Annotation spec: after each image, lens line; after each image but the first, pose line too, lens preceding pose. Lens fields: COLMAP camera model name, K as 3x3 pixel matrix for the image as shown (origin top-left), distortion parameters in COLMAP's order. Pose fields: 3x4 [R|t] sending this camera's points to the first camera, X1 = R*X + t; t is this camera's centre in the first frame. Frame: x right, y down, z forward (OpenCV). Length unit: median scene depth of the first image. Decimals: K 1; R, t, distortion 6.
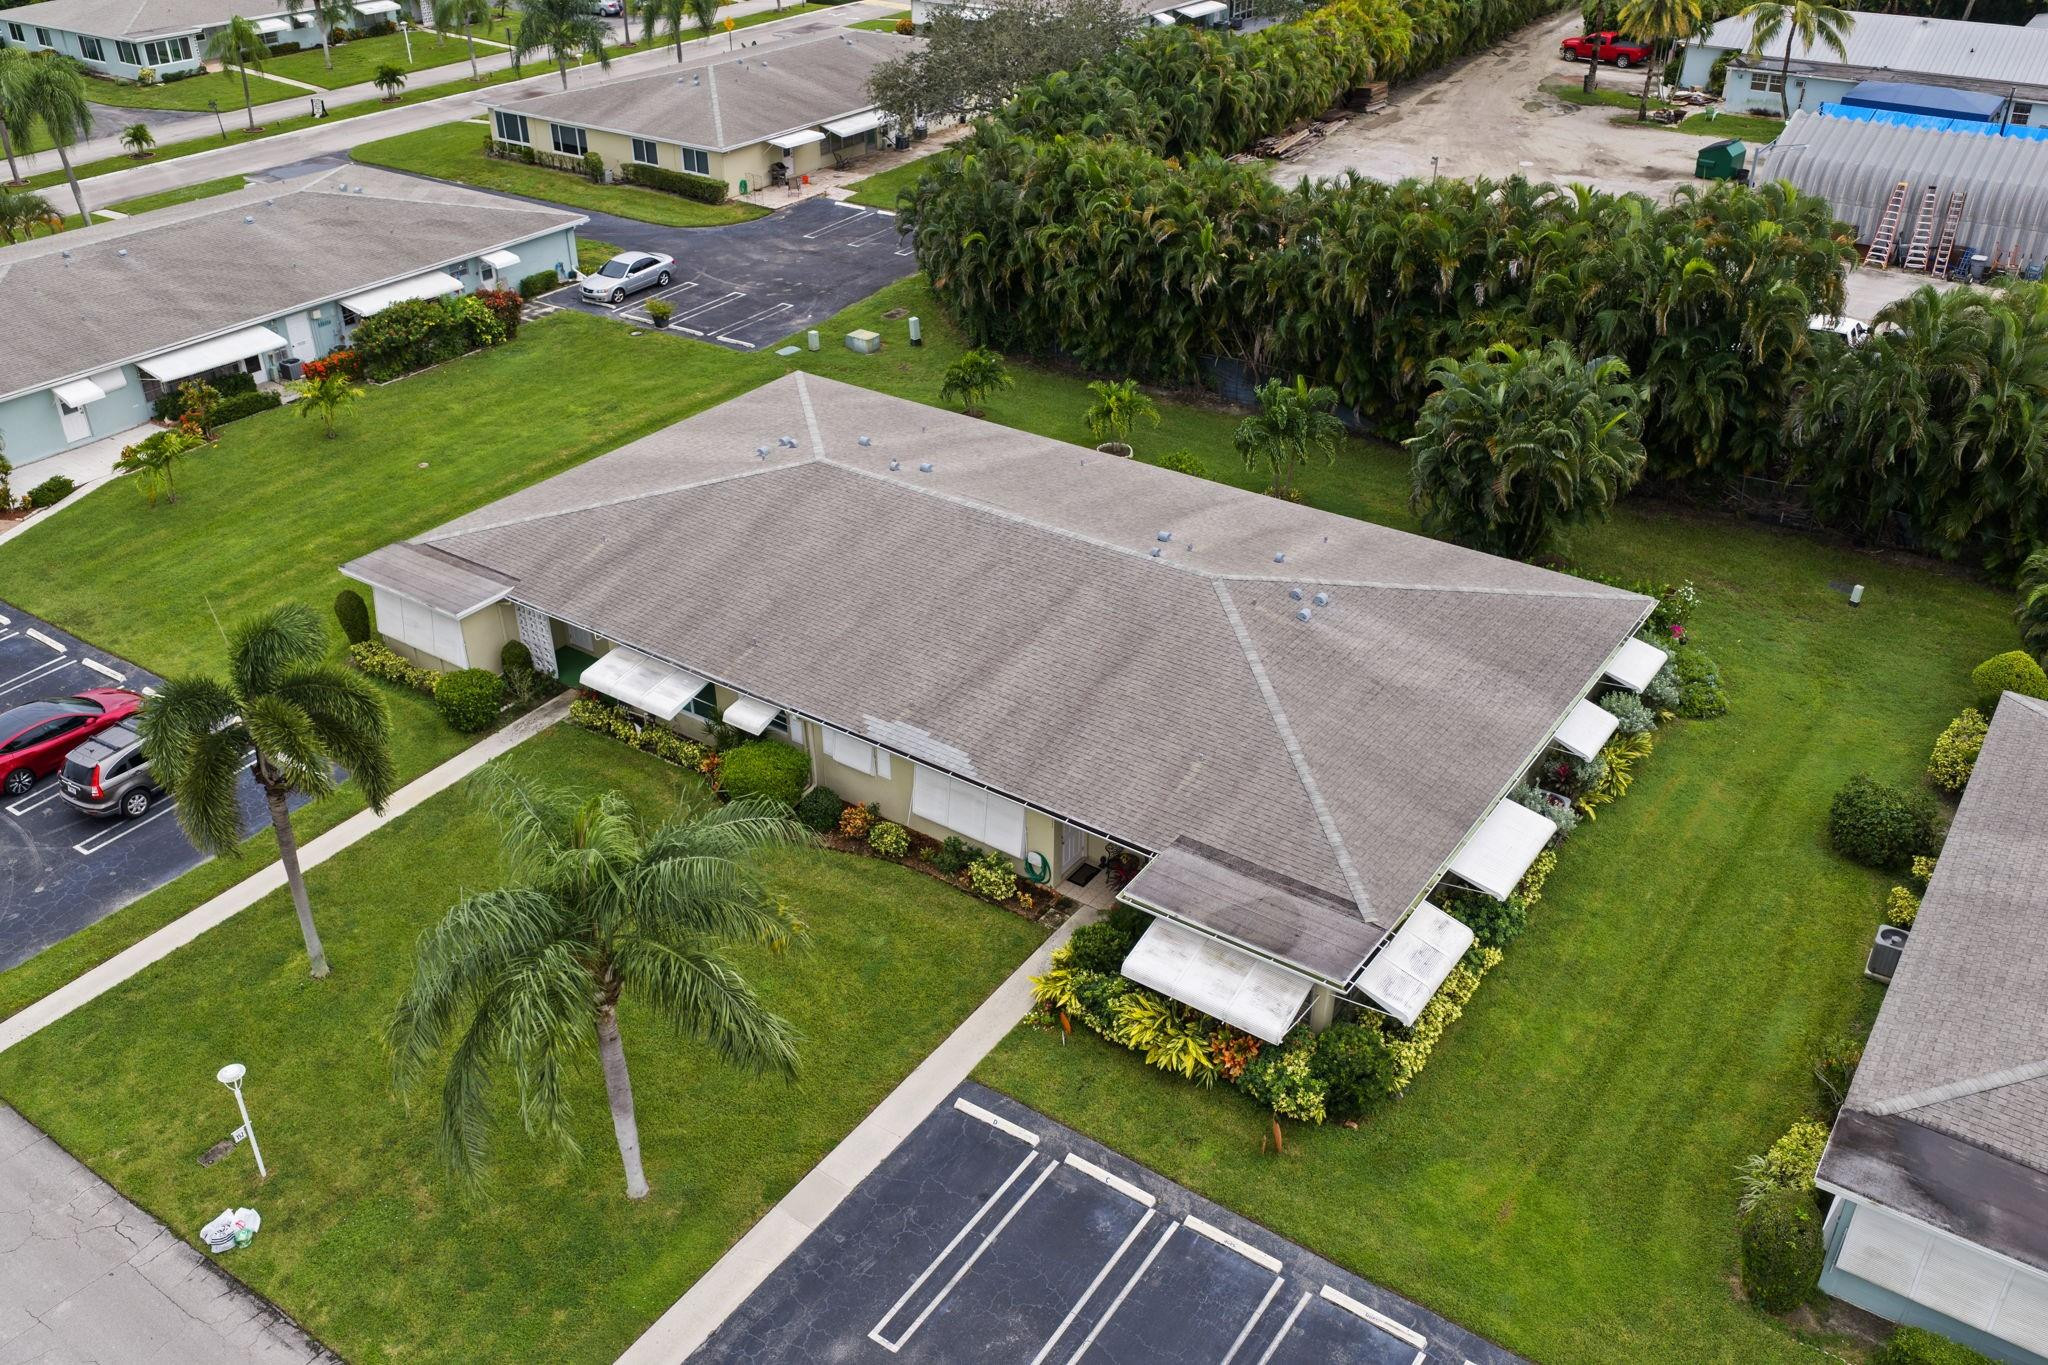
lens RADIAL K [[1693.7, 0, 1017.9], [0, 1693.7, 682.7], [0, 0, 1]] dist [0.021897, -0.034904]
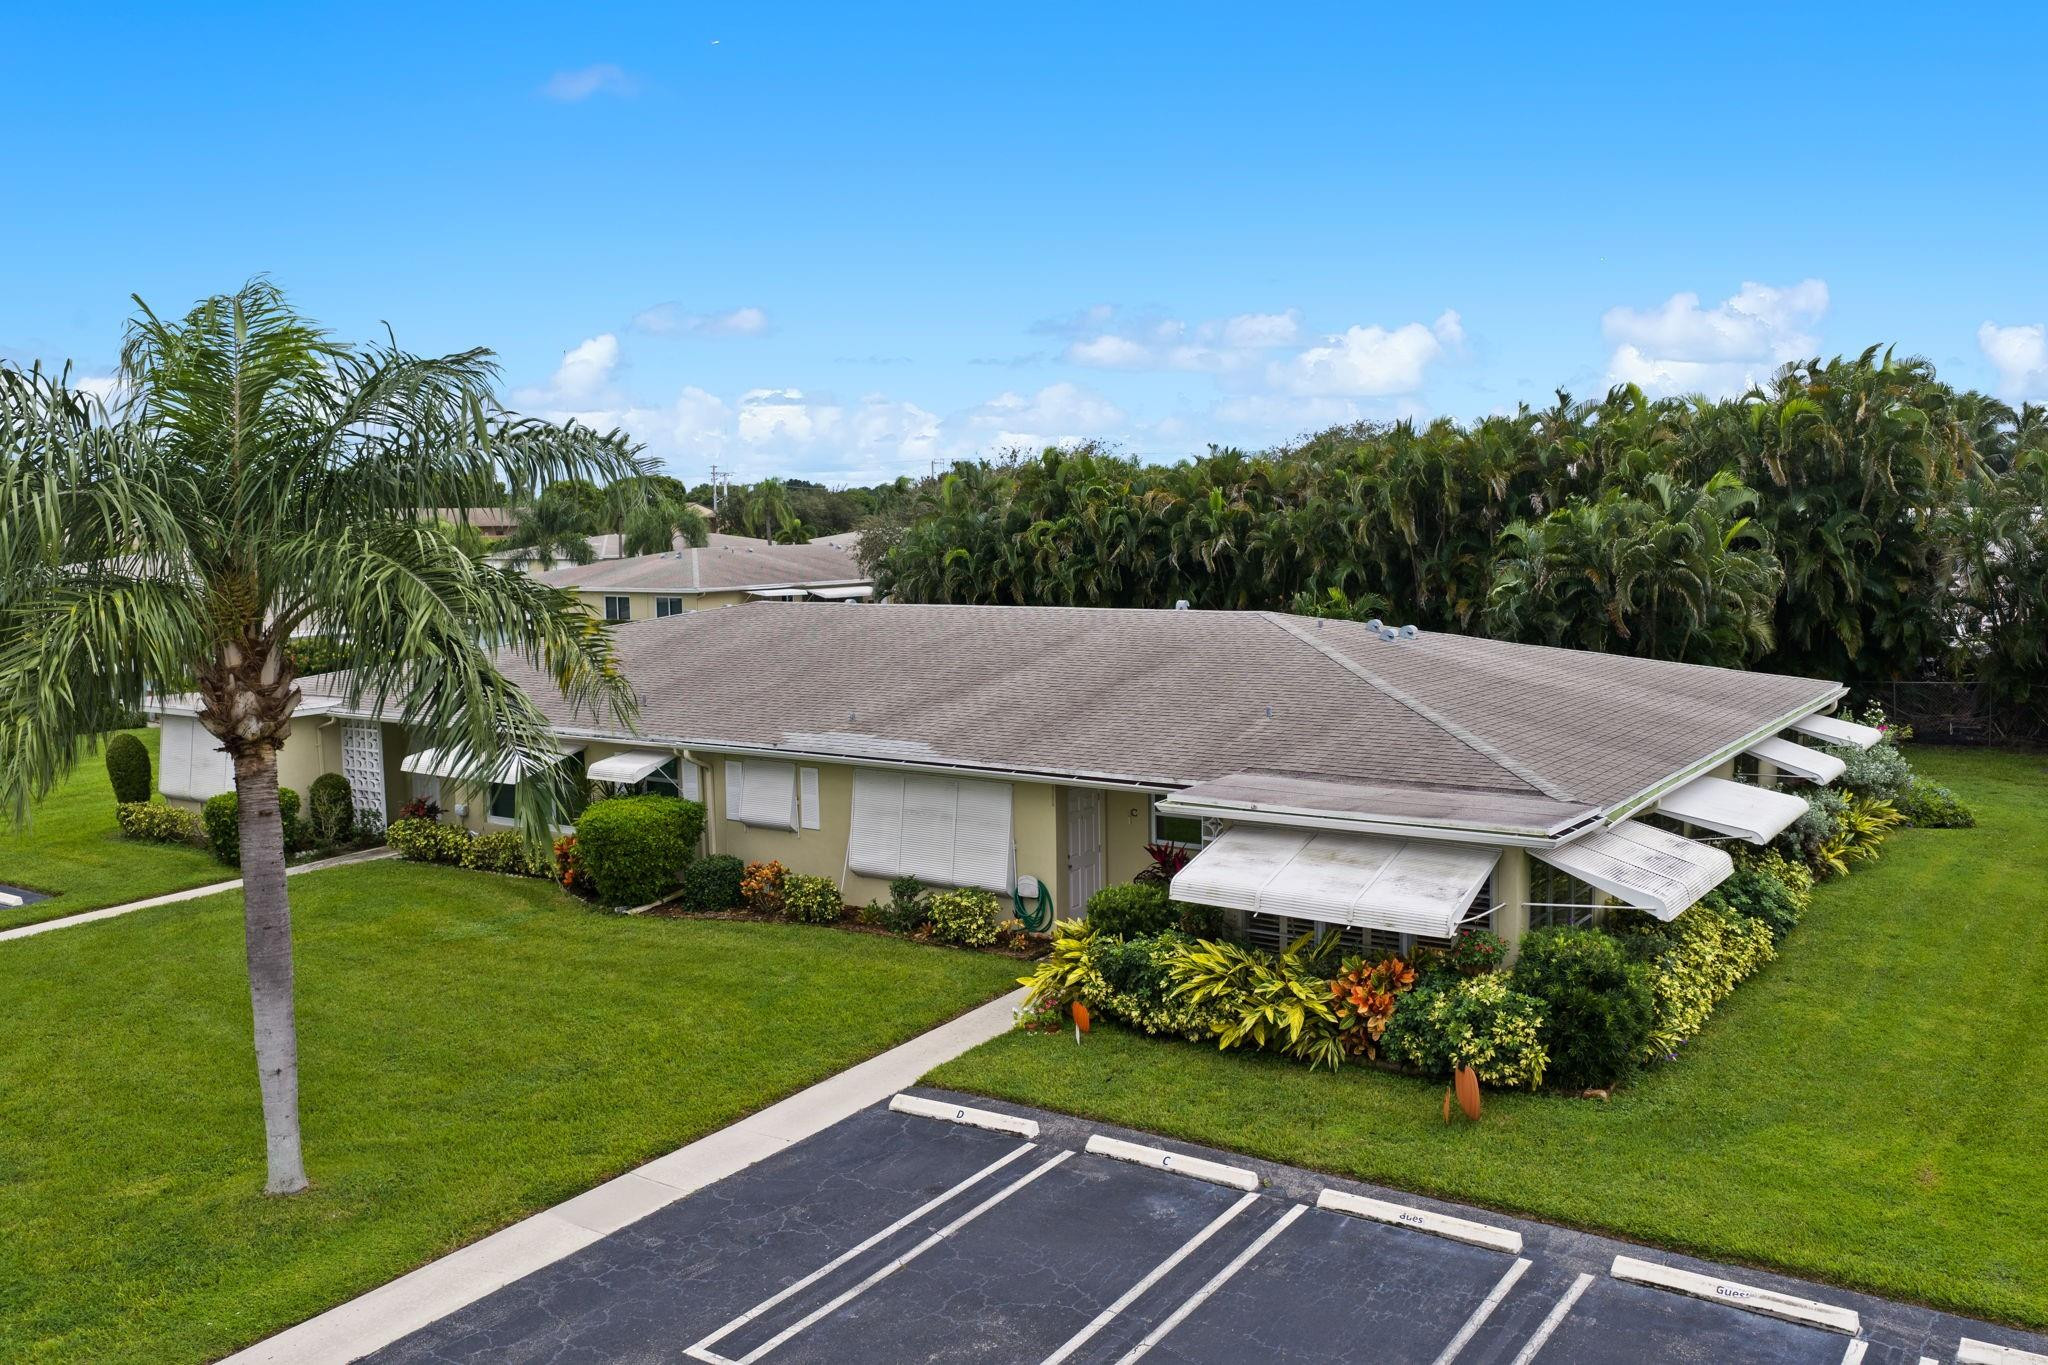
lens RADIAL K [[1693.7, 0, 1013.7], [0, 1693.7, 700.0], [0, 0, 1]] dist [0.021897, -0.034904]
pose [[0.999870, -0.016116, -0.000553, 0.005924], [0.014427, 0.909381, -0.415714, 0.311794], [0.007203, 0.415652, 0.909495, 0.365170]]
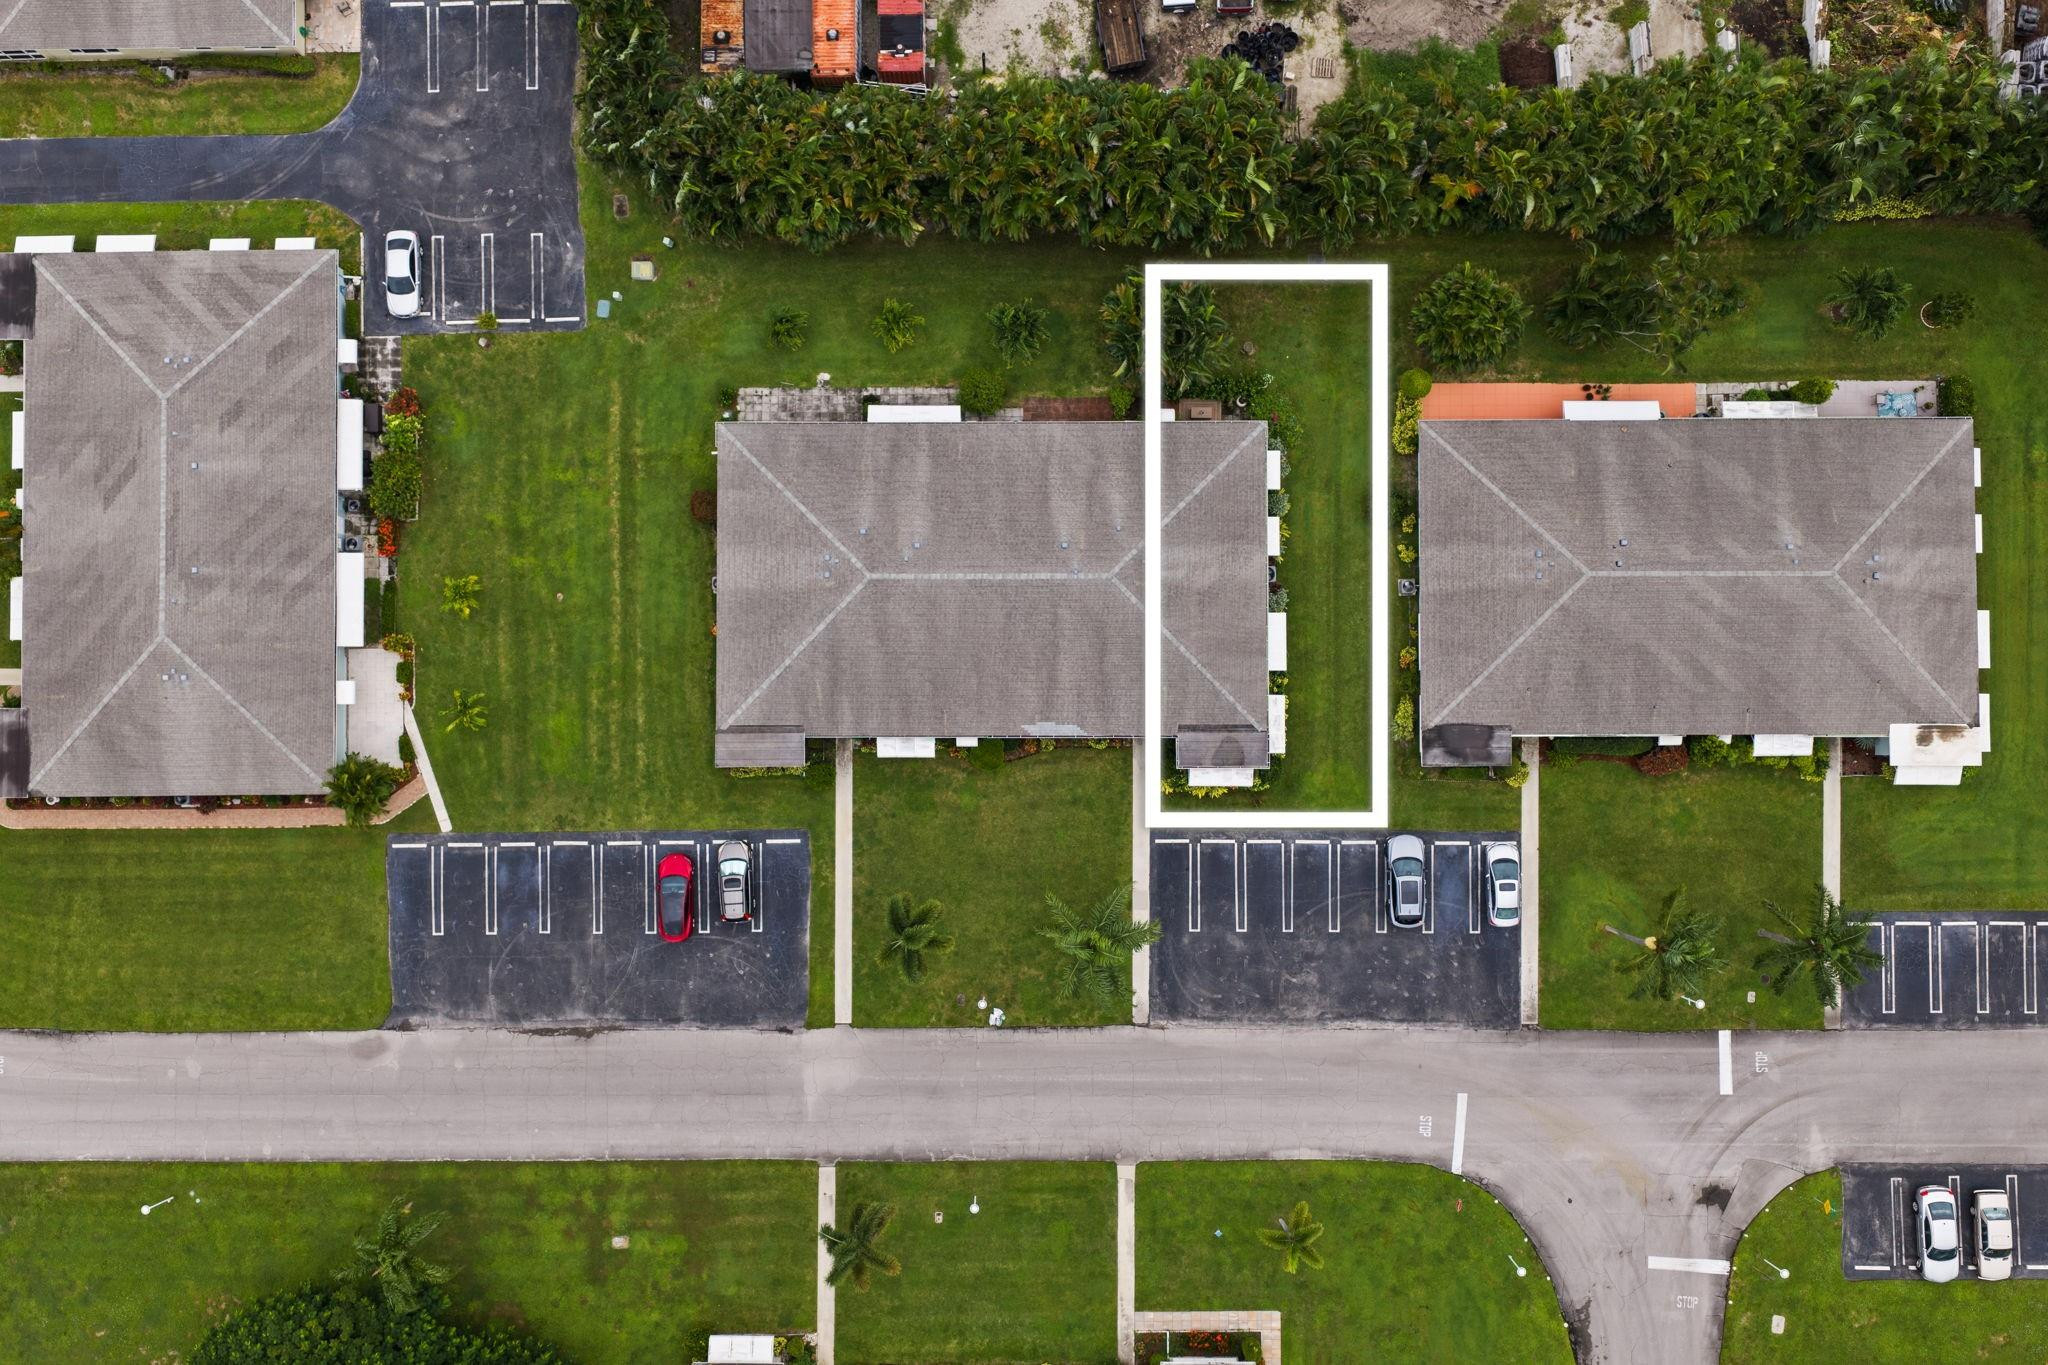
lens RADIAL K [[1693.7, 0, 1010.7], [0, 1693.7, 678.8], [0, 0, 1]] dist [0.021897, -0.034904]
pose [[0.818473, -0.574506, 0.006731, -0.084324], [0.305288, 0.444796, 0.841995, -2.040728], [-0.486725, -0.687095, 0.539443, -0.208185]]
